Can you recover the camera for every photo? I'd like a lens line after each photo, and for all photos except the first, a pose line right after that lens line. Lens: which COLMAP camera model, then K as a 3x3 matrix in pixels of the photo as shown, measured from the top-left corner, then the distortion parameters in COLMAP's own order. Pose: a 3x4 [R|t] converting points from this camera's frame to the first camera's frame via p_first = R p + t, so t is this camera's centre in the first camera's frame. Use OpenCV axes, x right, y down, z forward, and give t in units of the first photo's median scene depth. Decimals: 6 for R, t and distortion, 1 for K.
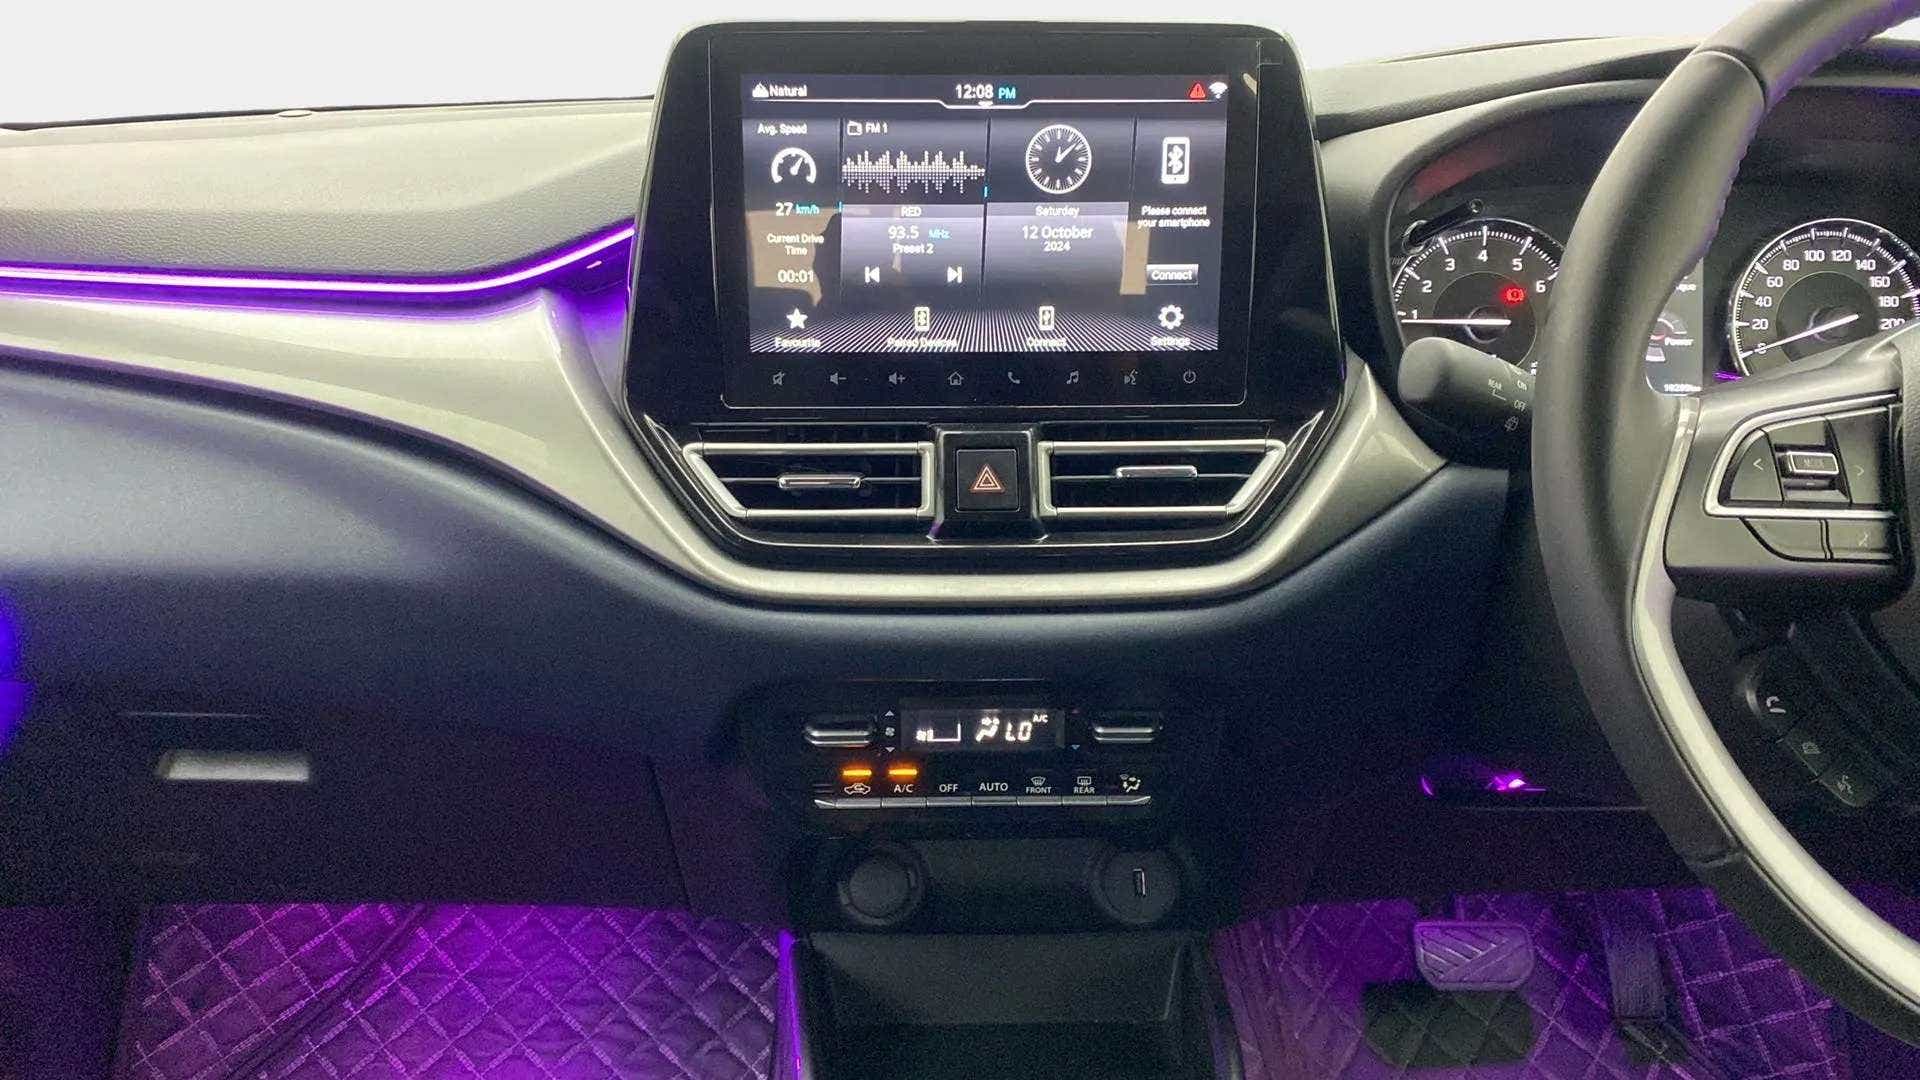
lens RADIAL K [[1265.6, 0, 960.0], [0, 1265.6, 540.0], [0, 0, 1]] dist [0.047191, -0.039682]
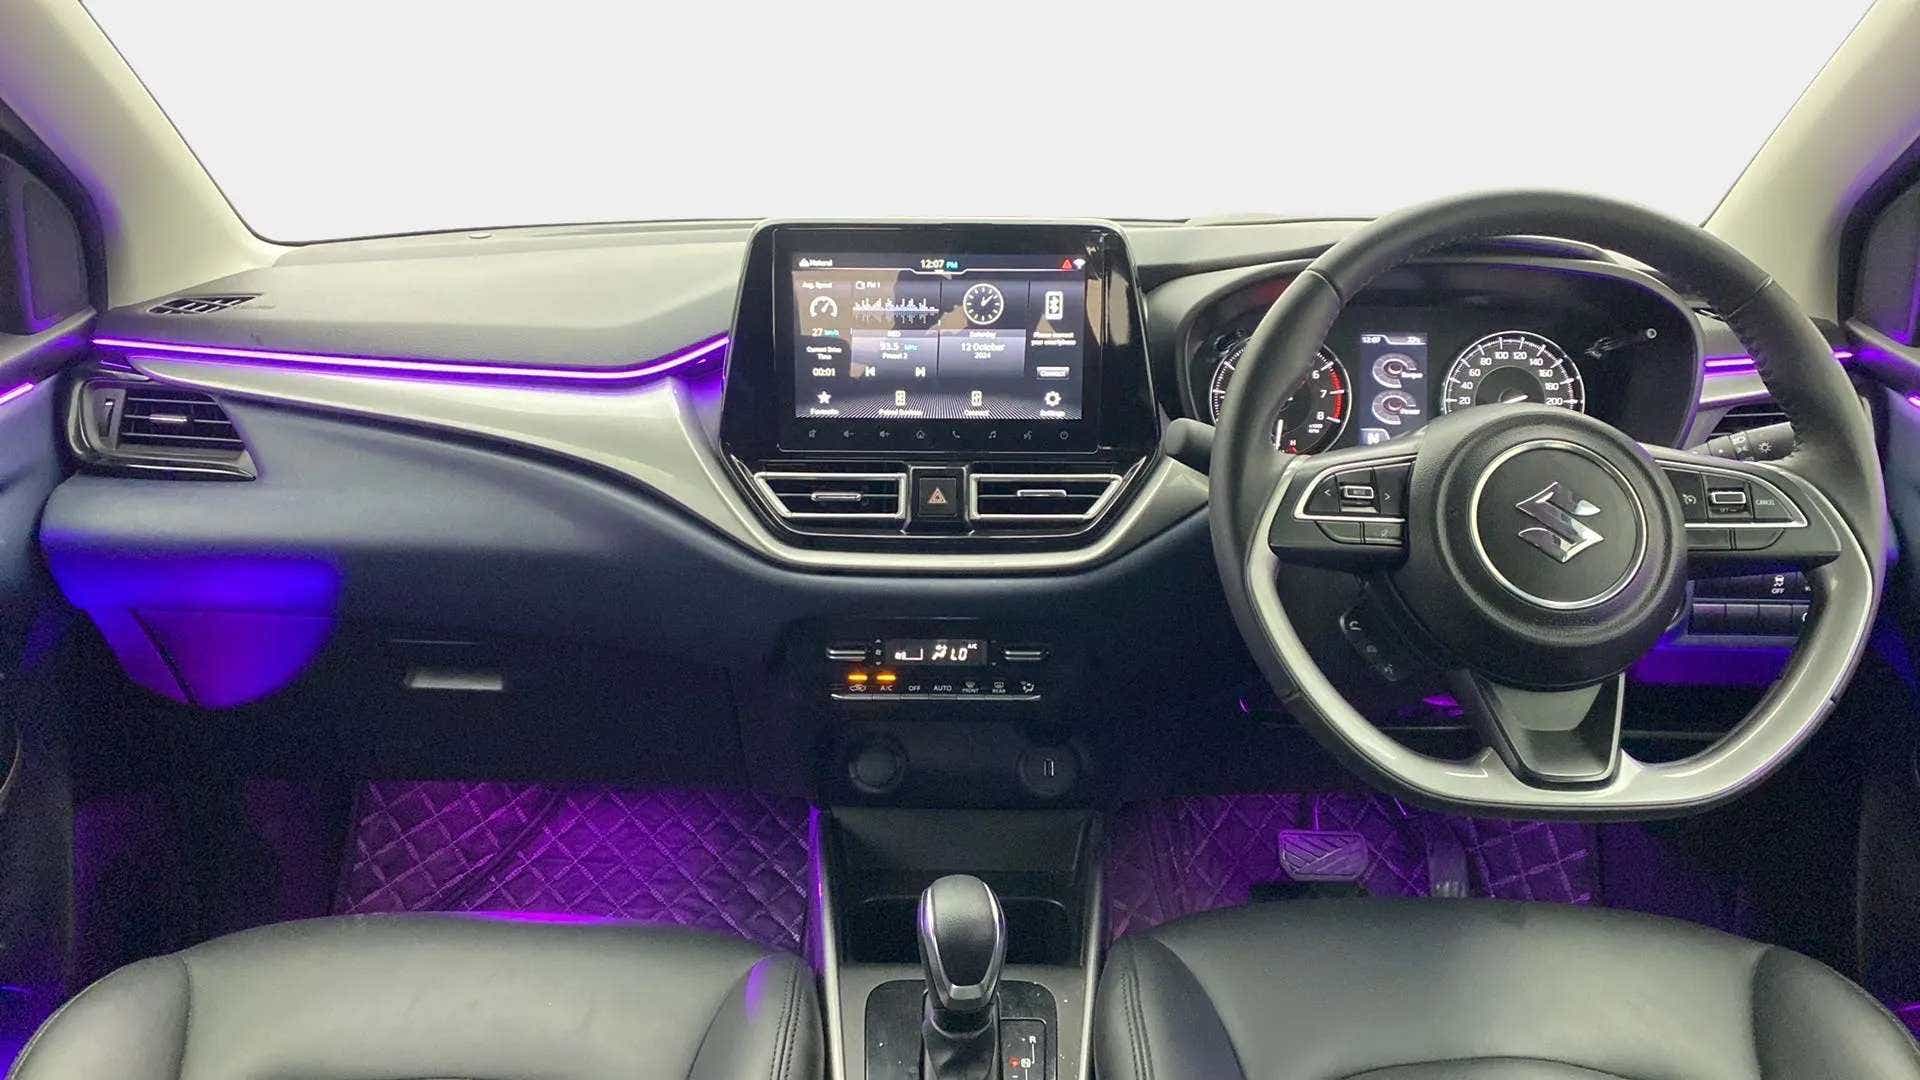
lens RADIAL K [[1310.2, 0, 966.6], [0, 1310.2, 531.7], [0, 0, 1]] dist [0.118475, -0.159982]
pose [[0.999228, 0.013555, -0.036885, 0.120357], [-0.014492, 0.999576, -0.025248, 0.039904], [0.036527, 0.025763, 0.999000, -0.689456]]
